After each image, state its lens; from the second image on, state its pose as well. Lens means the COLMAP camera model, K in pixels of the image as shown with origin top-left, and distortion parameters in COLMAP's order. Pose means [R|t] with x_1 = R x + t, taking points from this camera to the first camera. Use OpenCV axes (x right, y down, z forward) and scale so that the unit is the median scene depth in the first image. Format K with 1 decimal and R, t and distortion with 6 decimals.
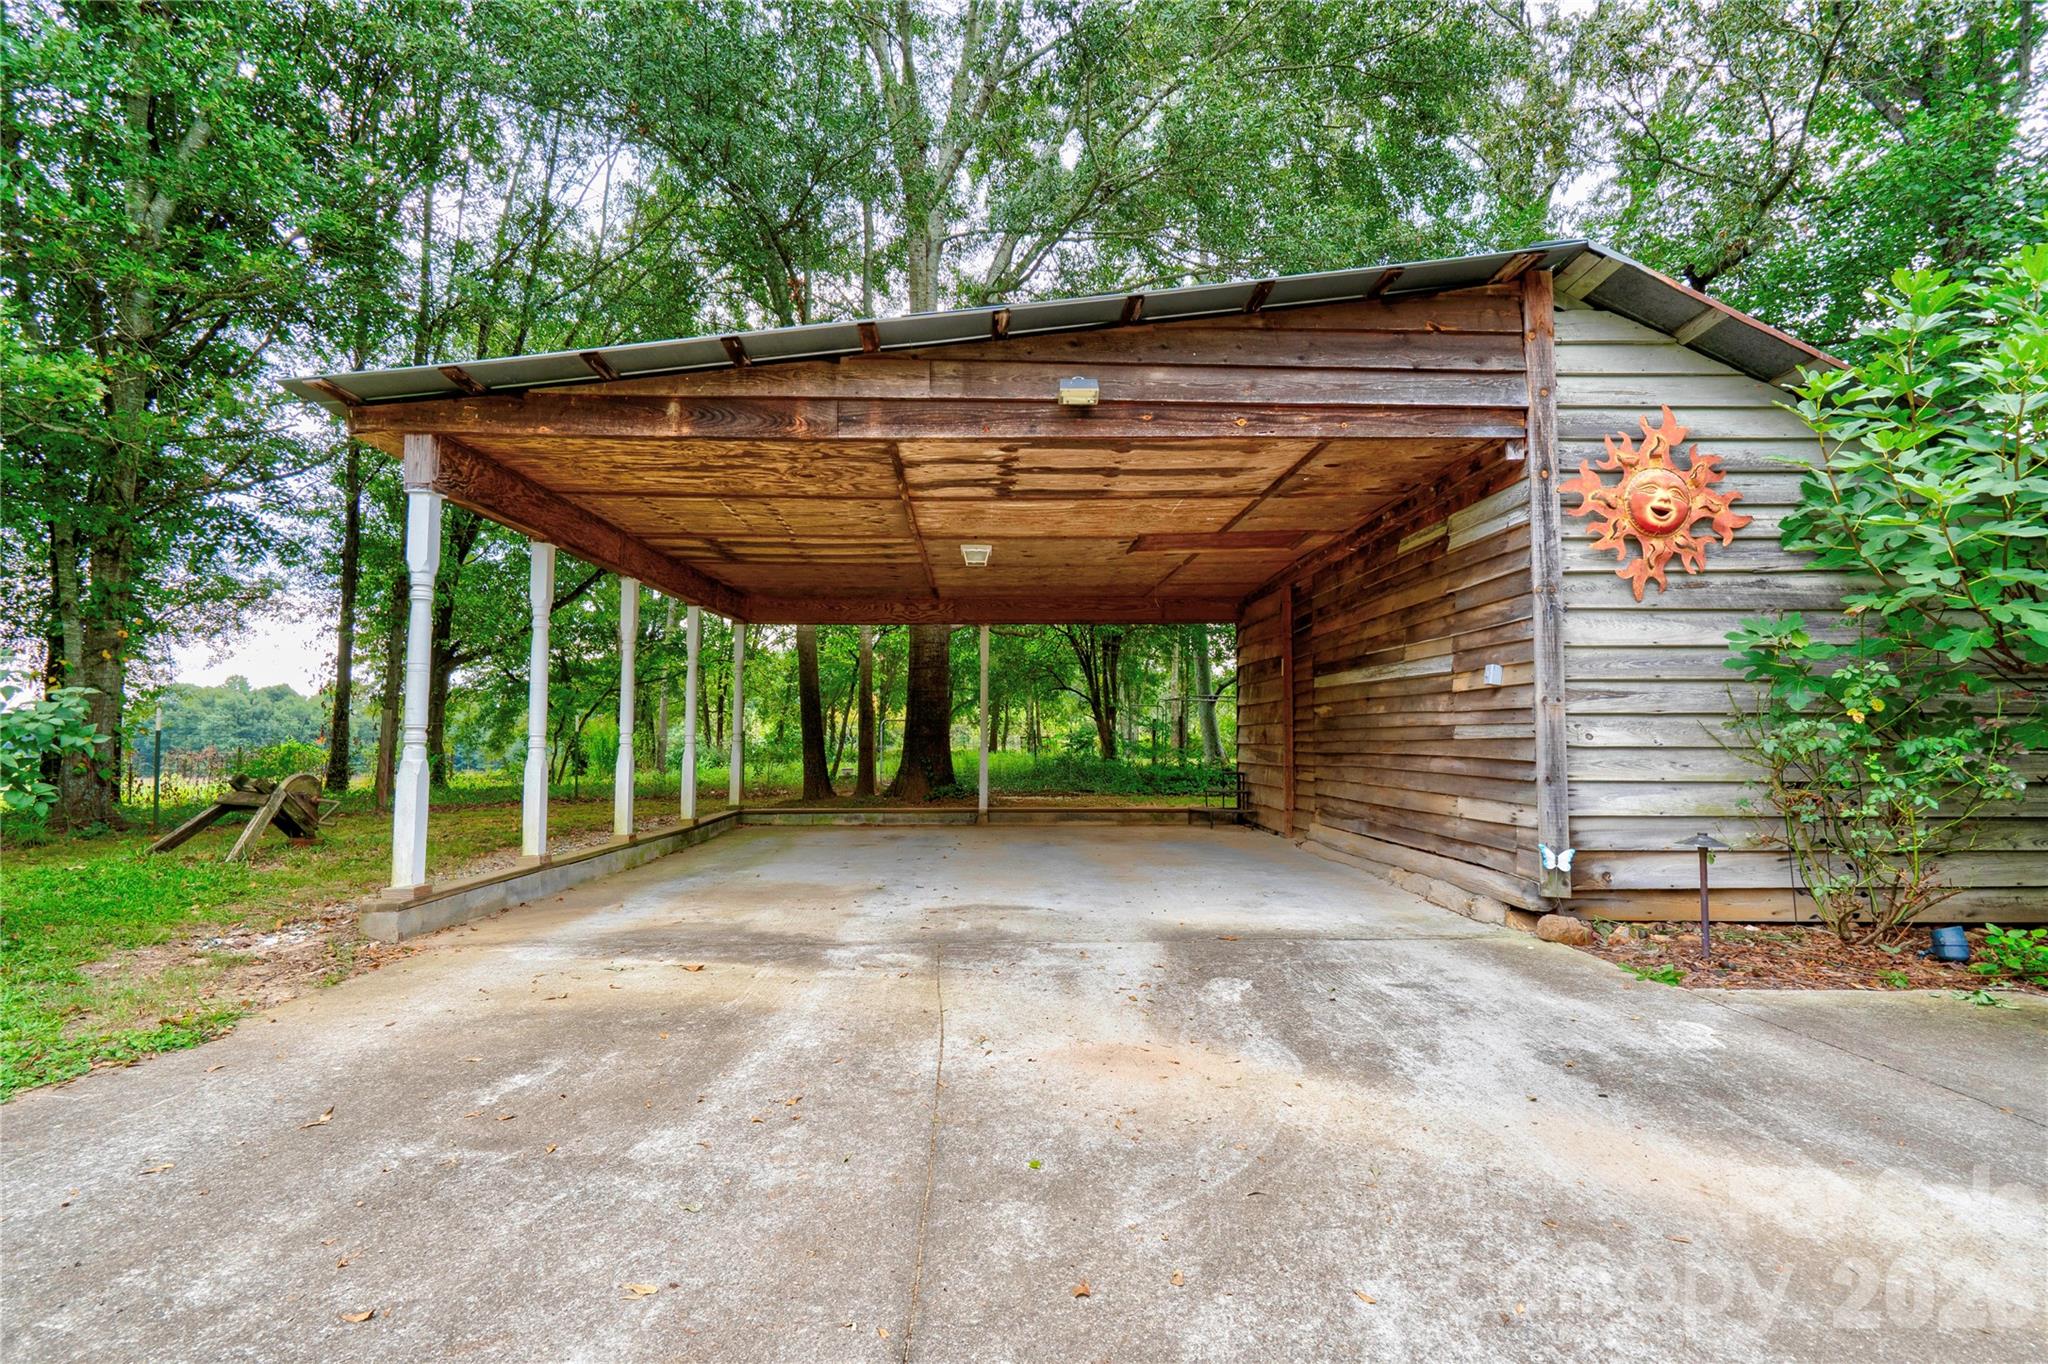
lens RADIAL K [[934.5, 0, 1020.3], [0, 934.5, 676.1], [0, 0, 1]] dist [0.020340, 0.000108]
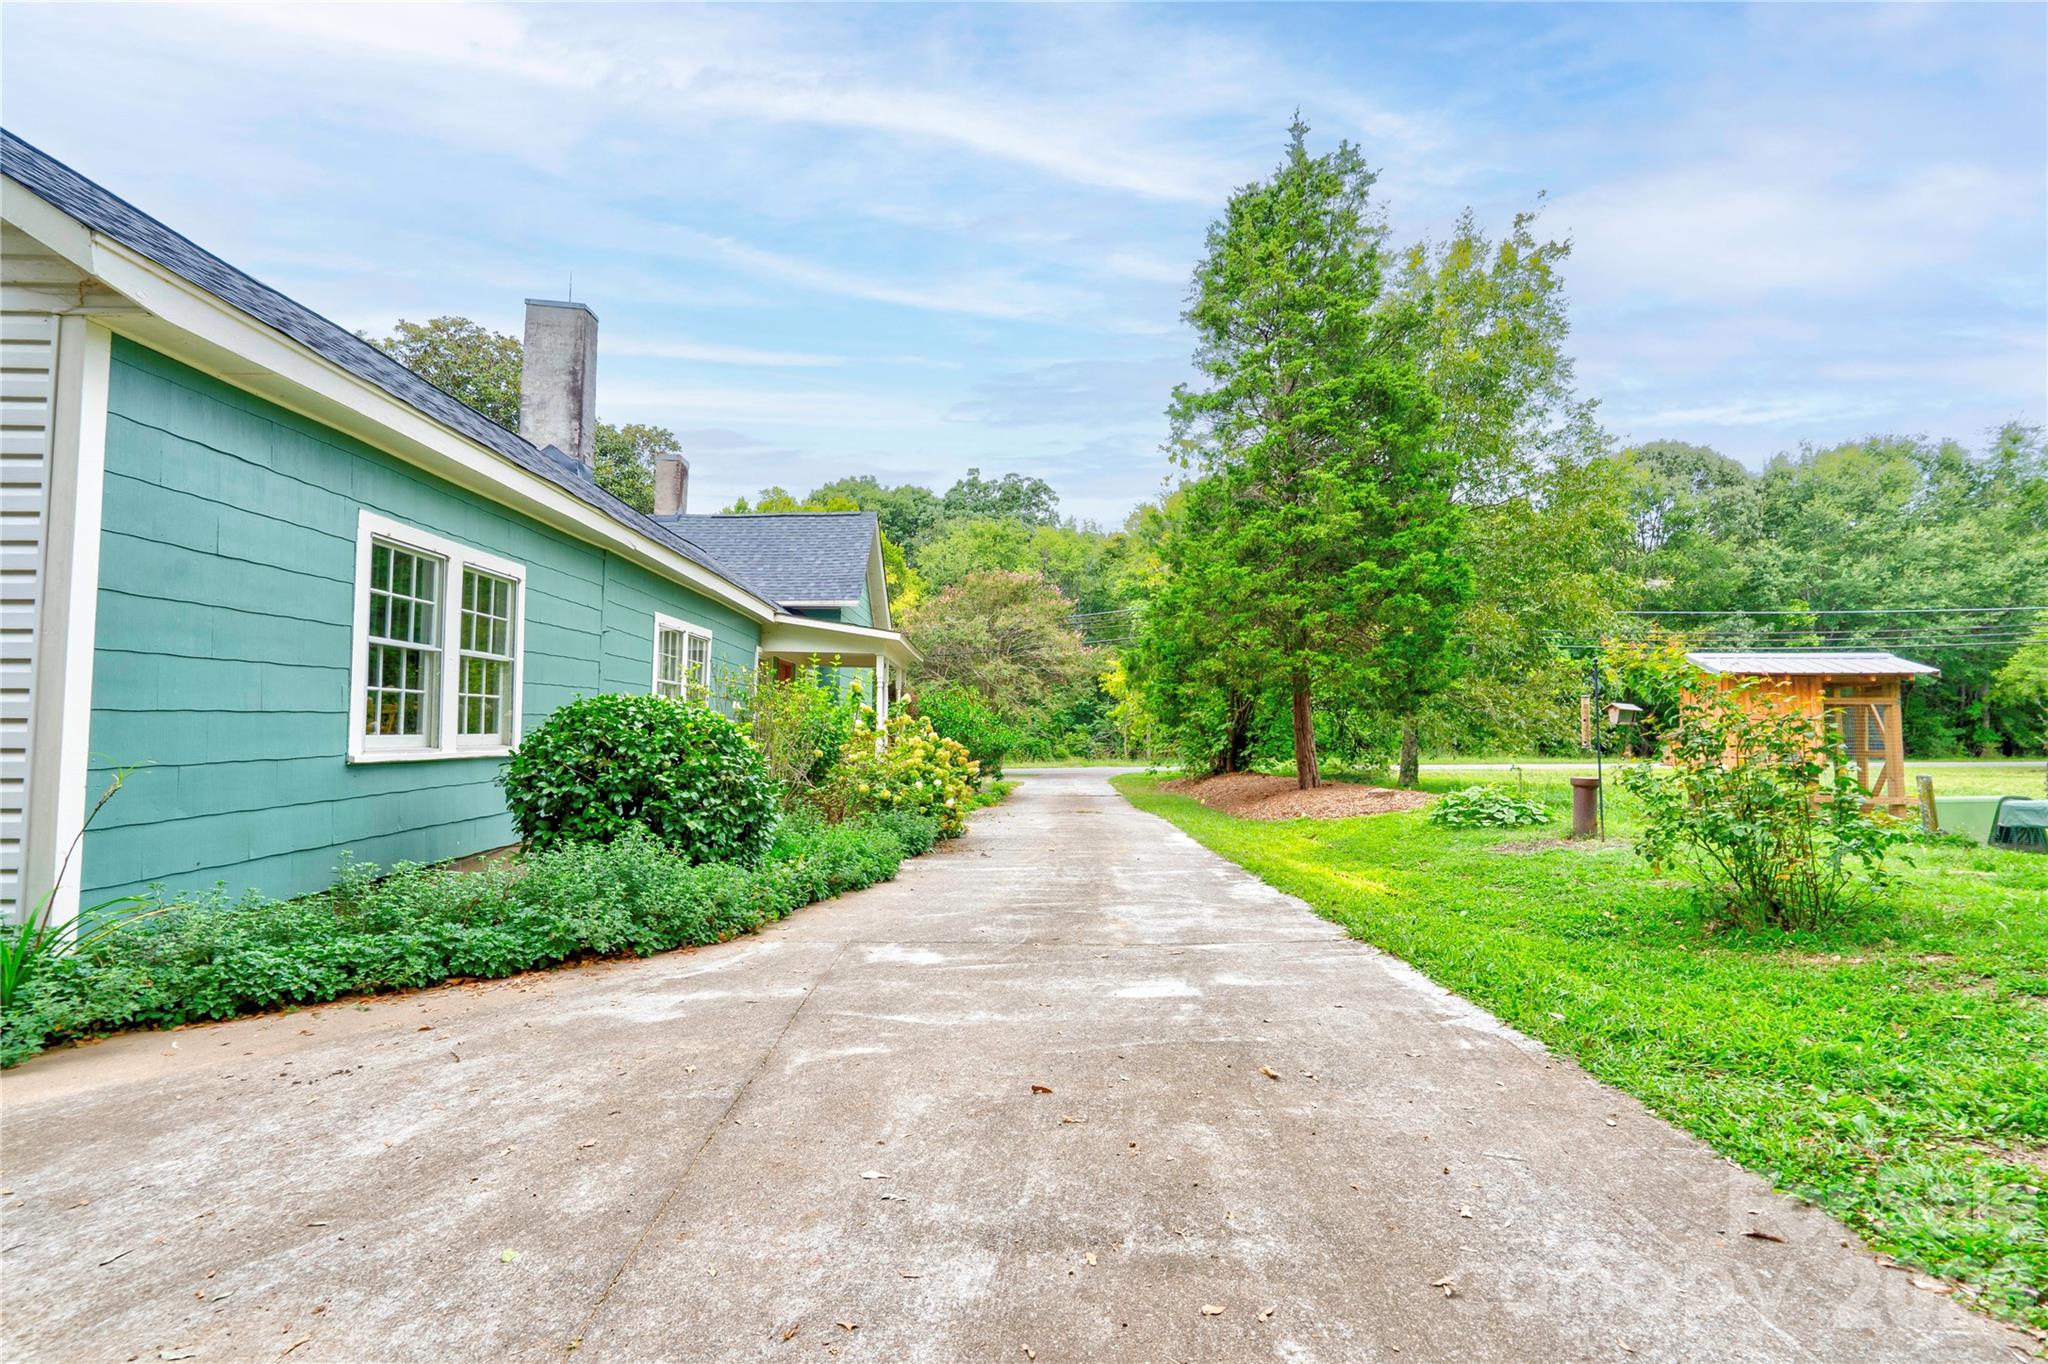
lens RADIAL K [[934.5, 0, 1020.3], [0, 934.5, 676.1], [0, 0, 1]] dist [0.020340, 0.000108]
pose [[-0.999990, -0.002429, 0.003707, -0.475641], [-0.002889, 0.991542, -0.129757, 0.117767], [-0.003360, -0.129767, -0.991539, 2.033991]]
